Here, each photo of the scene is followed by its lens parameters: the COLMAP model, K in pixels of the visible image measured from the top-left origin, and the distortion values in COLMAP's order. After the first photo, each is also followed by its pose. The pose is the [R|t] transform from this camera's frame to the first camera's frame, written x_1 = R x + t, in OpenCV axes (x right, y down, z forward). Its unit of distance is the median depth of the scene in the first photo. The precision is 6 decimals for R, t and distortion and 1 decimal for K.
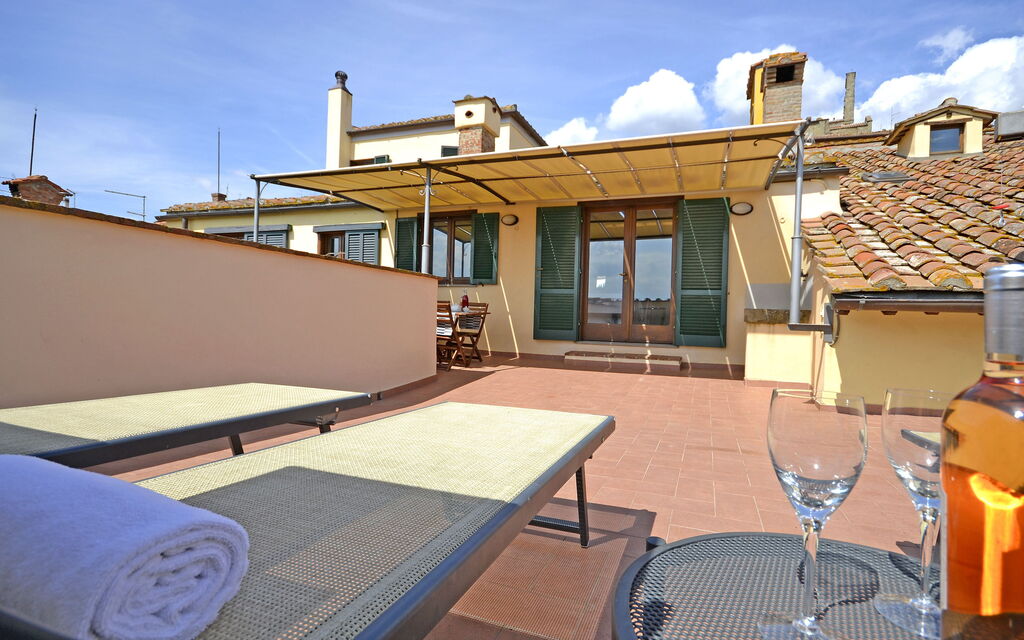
lens RADIAL K [[472.2, 0, 512.0], [0, 472.2, 320.0], [0, 0, 1]] dist [-0.000555, -0.000085]
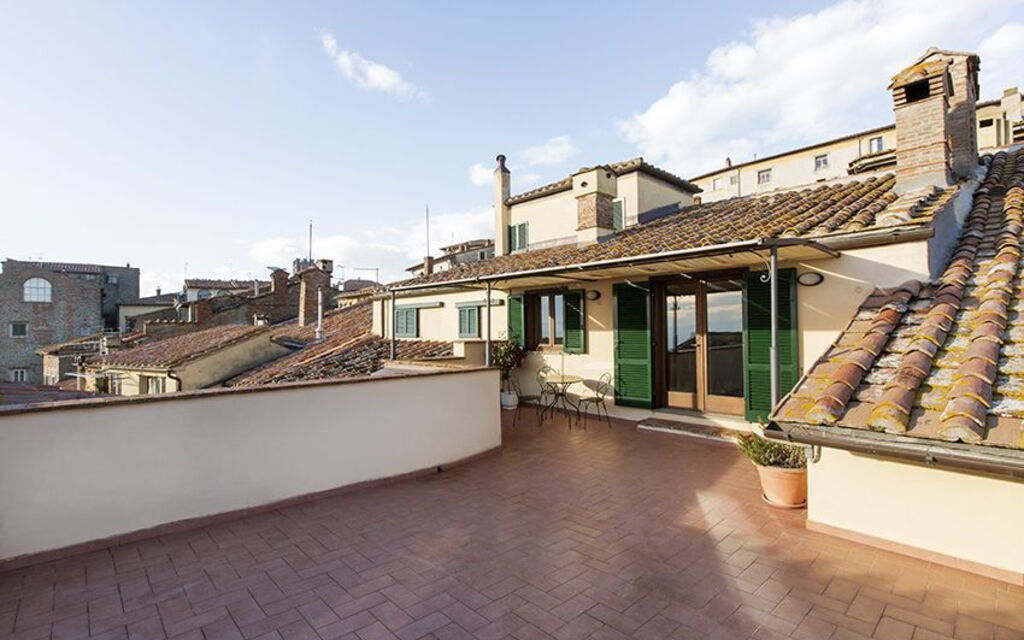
lens RADIAL K [[472.2, 0, 512.0], [0, 472.2, 320.0], [0, 0, 1]] dist [-0.000555, -0.000085]
pose [[0.898573, -0.047294, -0.436267, 0.222550], [0.035080, 0.998735, -0.036016, -0.087690], [0.437419, 0.017058, 0.899096, -0.056016]]
